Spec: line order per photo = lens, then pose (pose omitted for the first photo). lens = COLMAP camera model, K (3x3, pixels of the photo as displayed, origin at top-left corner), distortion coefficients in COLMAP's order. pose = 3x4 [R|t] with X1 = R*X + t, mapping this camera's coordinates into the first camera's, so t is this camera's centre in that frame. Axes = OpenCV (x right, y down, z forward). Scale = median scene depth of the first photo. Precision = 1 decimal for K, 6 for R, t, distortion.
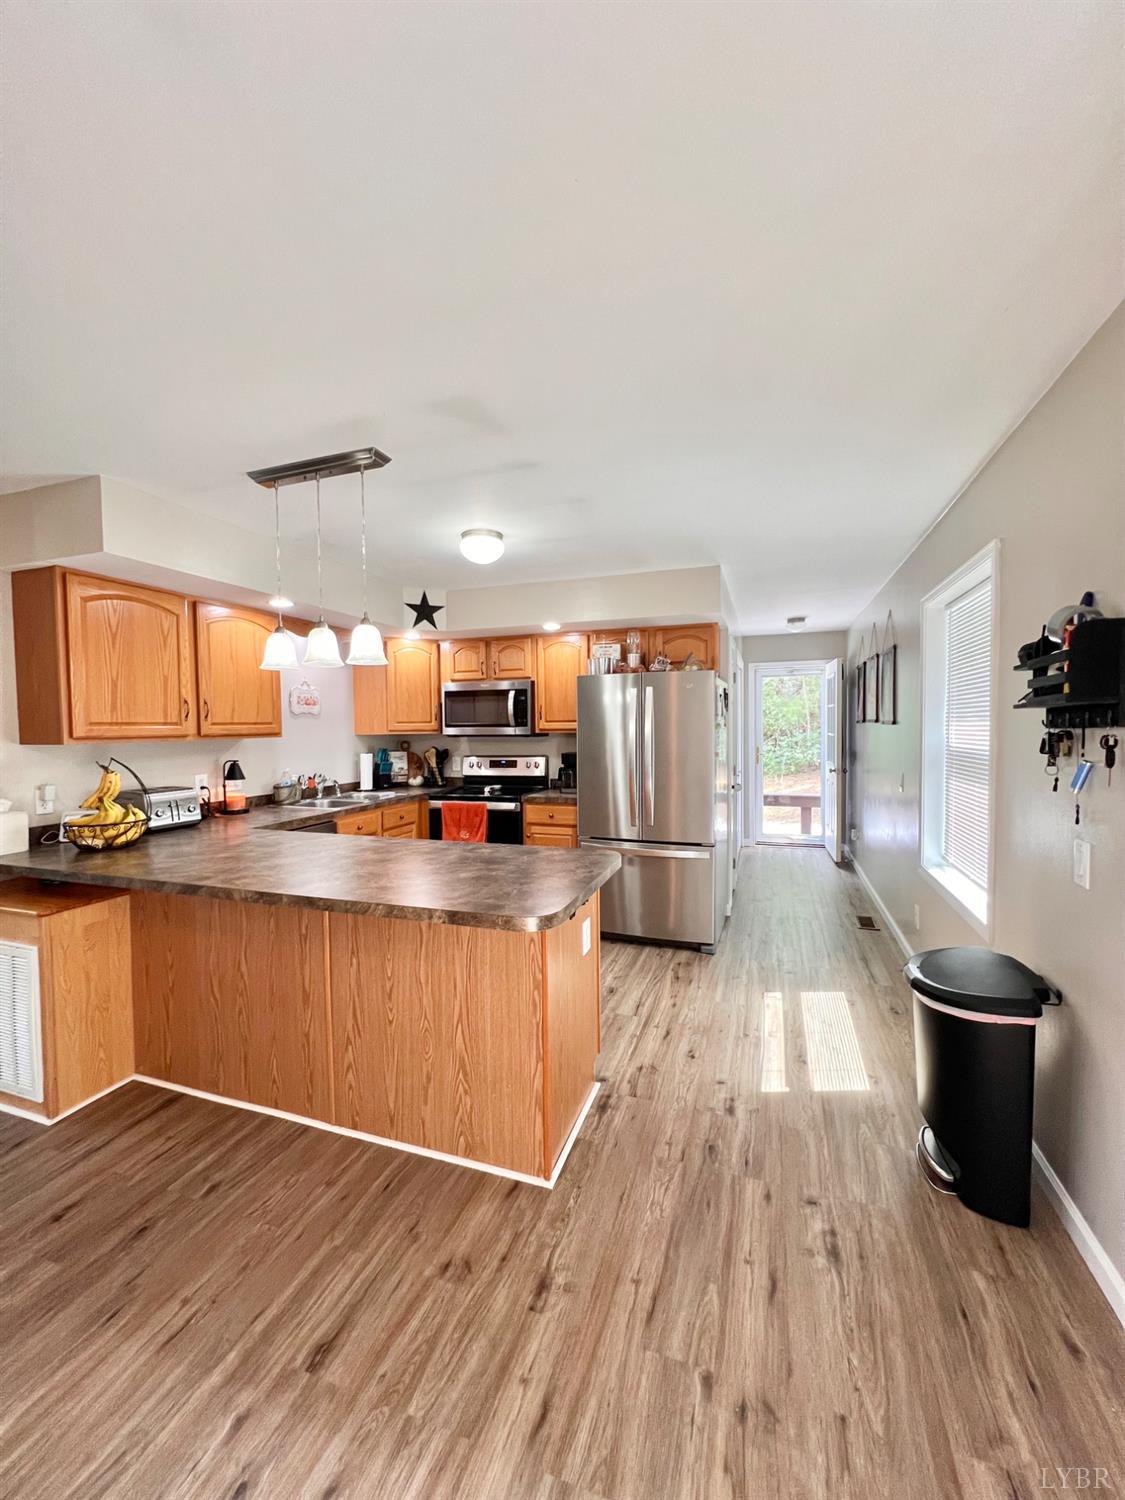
lens RADIAL K [[596.7, 0, 565.3], [0, 596.7, 751.6], [0, 0, 1]] dist [-0.002281, -0.000002]
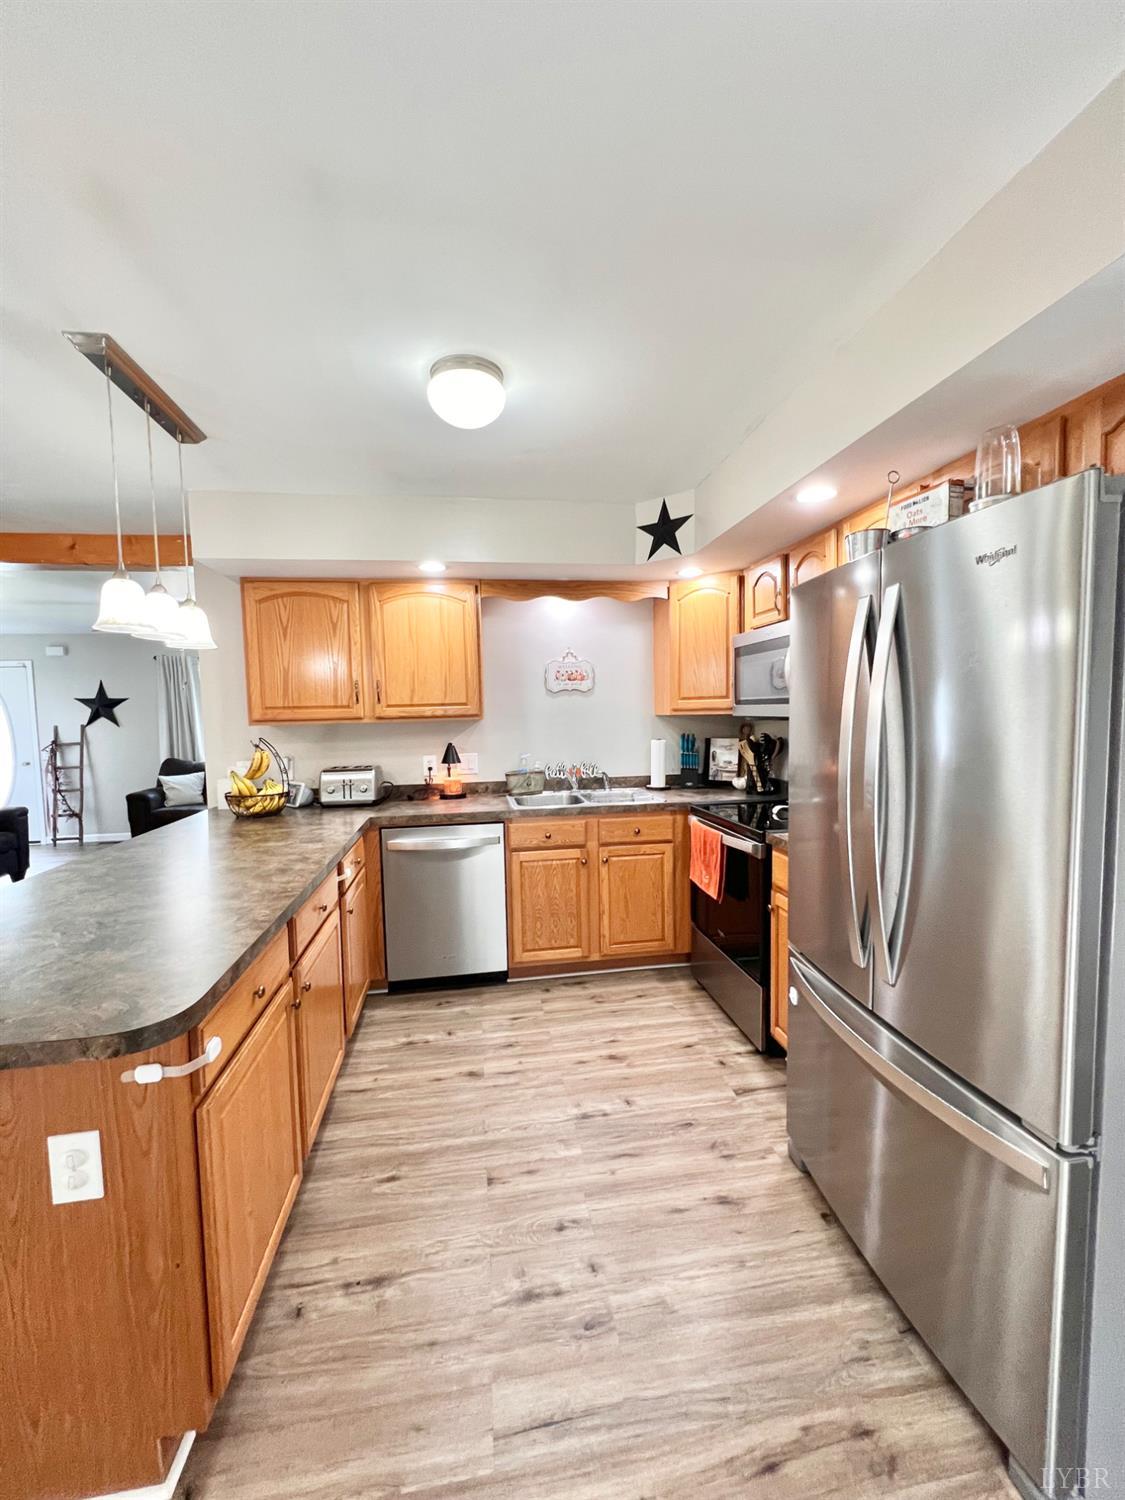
lens RADIAL K [[596.7, 0, 562.3], [0, 596.7, 752.2], [0, 0, 1]] dist [-0.002281, -0.000002]
pose [[0.469766, 0.059832, -0.880761, 0.319295], [-0.022215, 0.998186, 0.055961, -0.023977], [0.882511, -0.006723, 0.470243, 0.597399]]
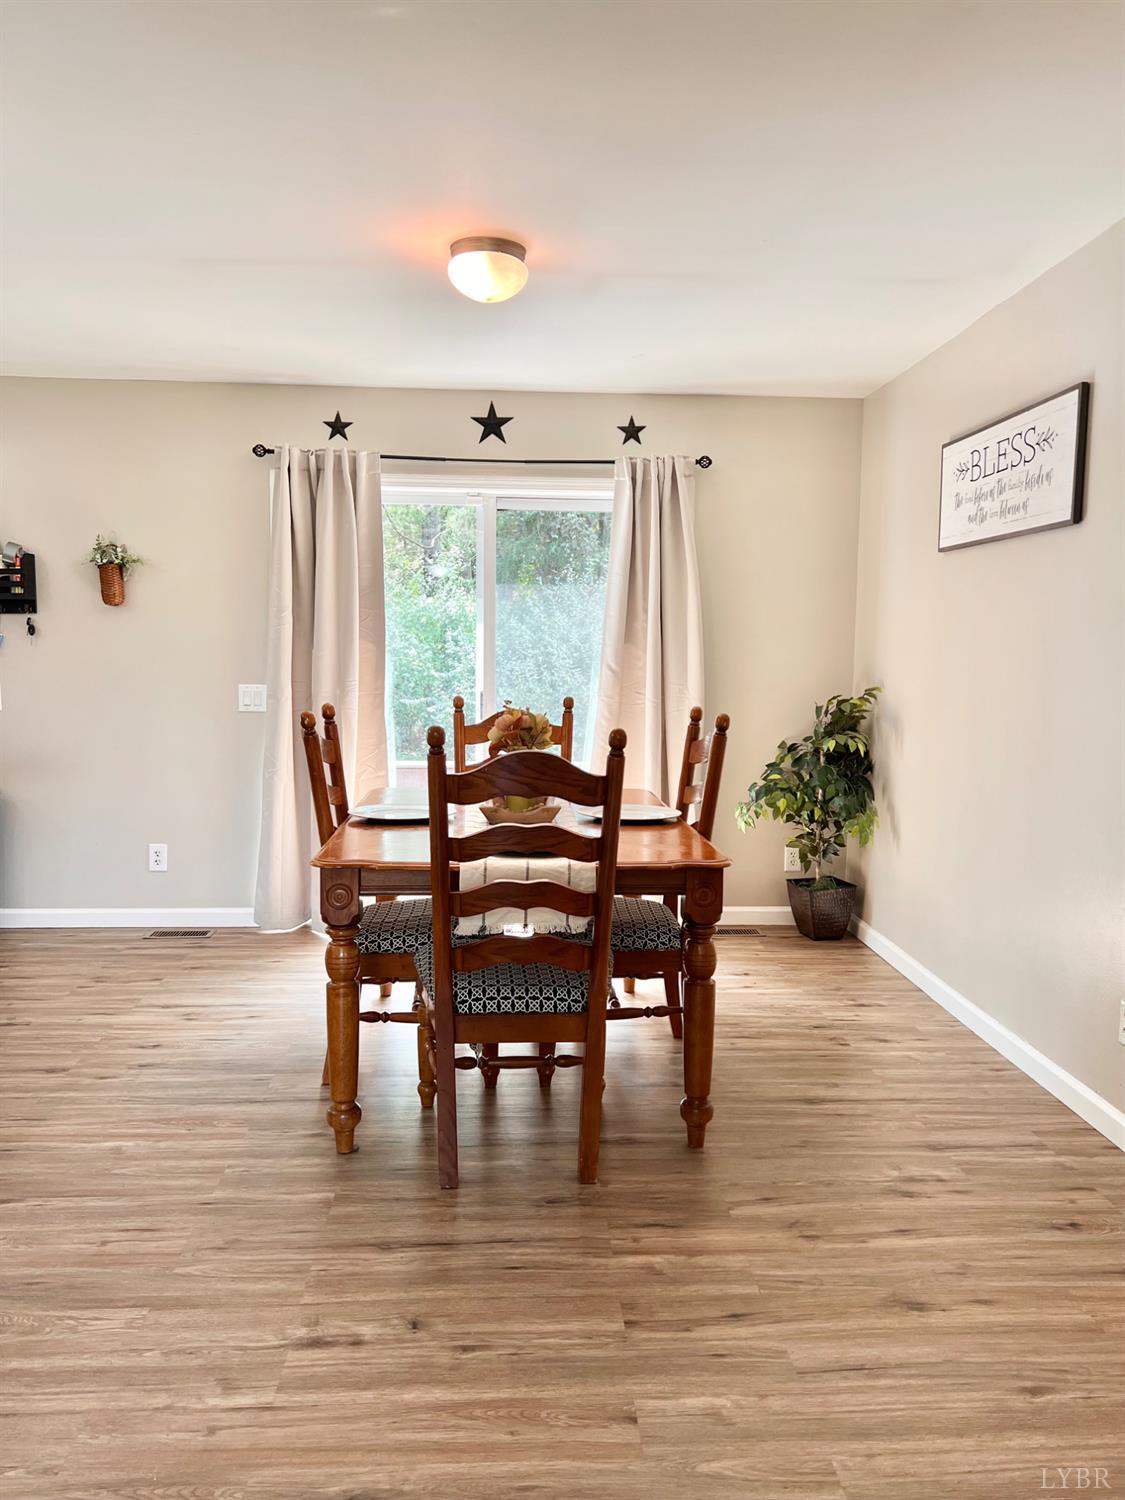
lens RADIAL K [[1132.2, 0, 558.9], [0, 1132.2, 753.9], [0, 0, 1]] dist [0.033482, -0.025081]
pose [[-0.372744, -0.081549, 0.924344, -1.025515], [0.029000, 0.994620, 0.099444, 0.033214], [-0.927481, 0.063873, -0.368374, 0.282111]]
